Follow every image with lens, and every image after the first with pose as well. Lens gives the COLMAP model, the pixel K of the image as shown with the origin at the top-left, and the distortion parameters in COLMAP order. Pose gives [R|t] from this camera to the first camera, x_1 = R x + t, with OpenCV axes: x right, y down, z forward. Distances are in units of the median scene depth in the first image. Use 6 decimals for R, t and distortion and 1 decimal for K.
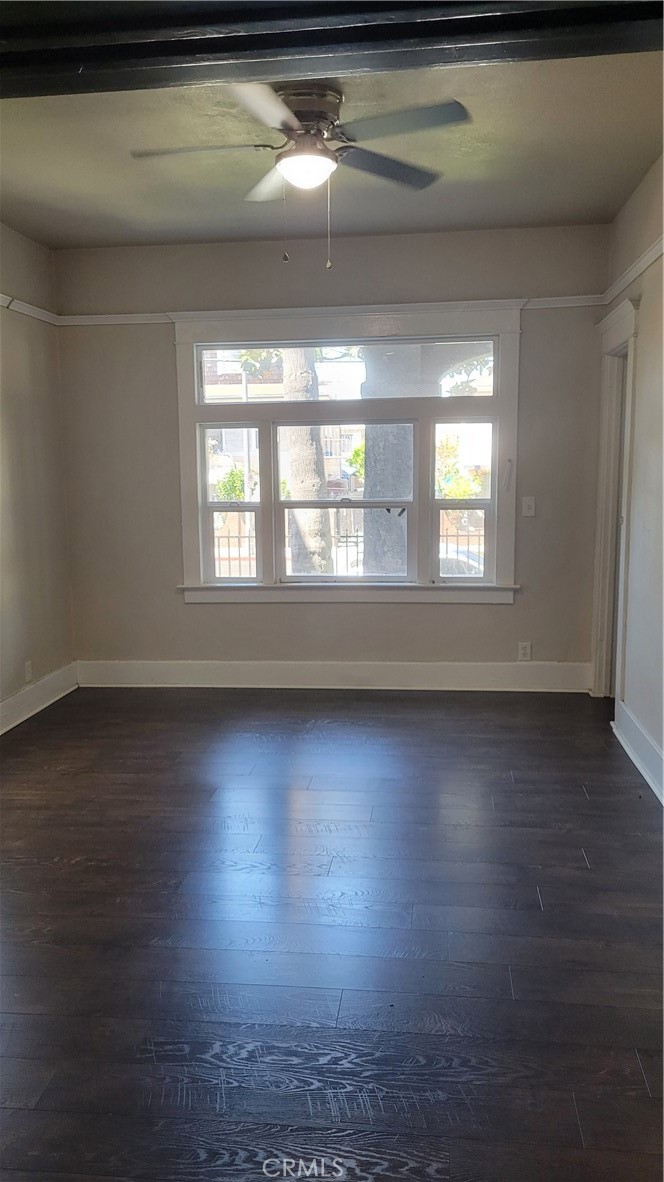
lens RADIAL K [[895.5, 0, 341.2], [0, 895.5, 590.4], [0, 0, 1]] dist [0.063293, -0.048760]
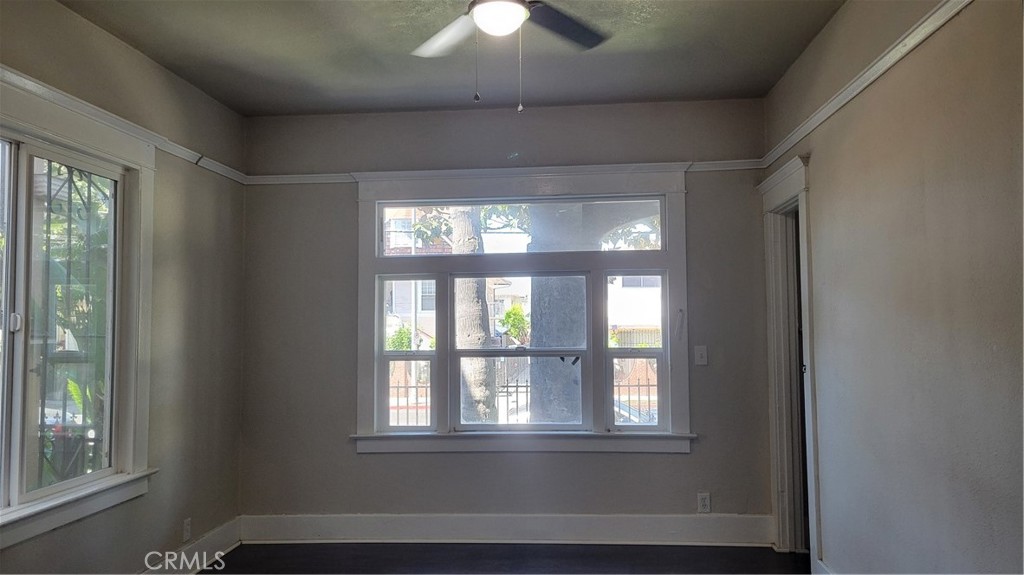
lens RADIAL K [[775.8, 0, 521.3], [0, 775.8, 291.3], [0, 0, 1]] dist [0.063293, -0.048760]
pose [[0.999344, 0.004409, 0.035948, -0.026035], [0.002233, 0.983175, -0.182655, -0.003887], [-0.036148, 0.182616, 0.982520, 0.121408]]
